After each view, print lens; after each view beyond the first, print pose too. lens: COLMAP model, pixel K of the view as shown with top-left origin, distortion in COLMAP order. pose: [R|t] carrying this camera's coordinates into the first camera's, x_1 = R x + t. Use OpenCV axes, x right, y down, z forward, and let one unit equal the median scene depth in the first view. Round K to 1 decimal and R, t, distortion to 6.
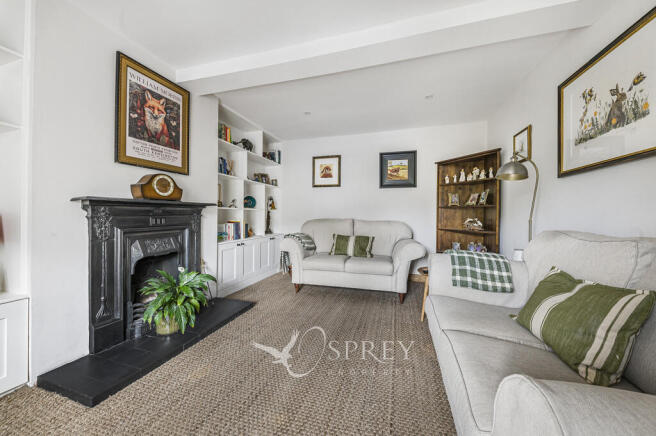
lens RADIAL K [[230.1, 0, 329.6], [0, 230.1, 213.5], [0, 0, 1]] dist [-0.000404, -0.000013]
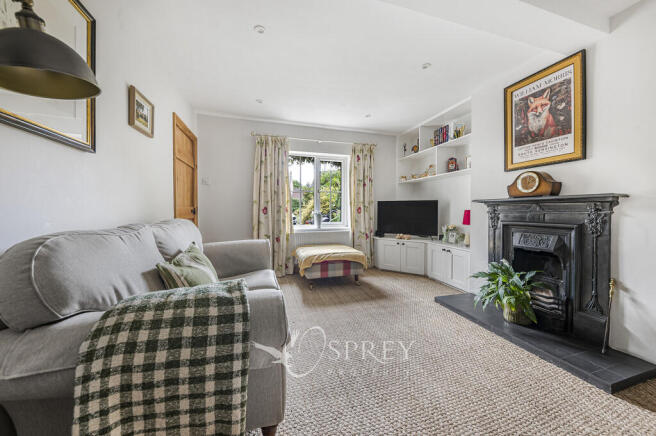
lens RADIAL K [[230.1, 0, 327.5], [0, 230.1, 212.7], [0, 0, 1]] dist [-0.000404, -0.000013]
pose [[-0.825898, 0.002217, -0.563815, 0.595925], [-0.002986, 0.999961, 0.008306, 0.006614], [0.563811, 0.008544, -0.825860, 1.336188]]
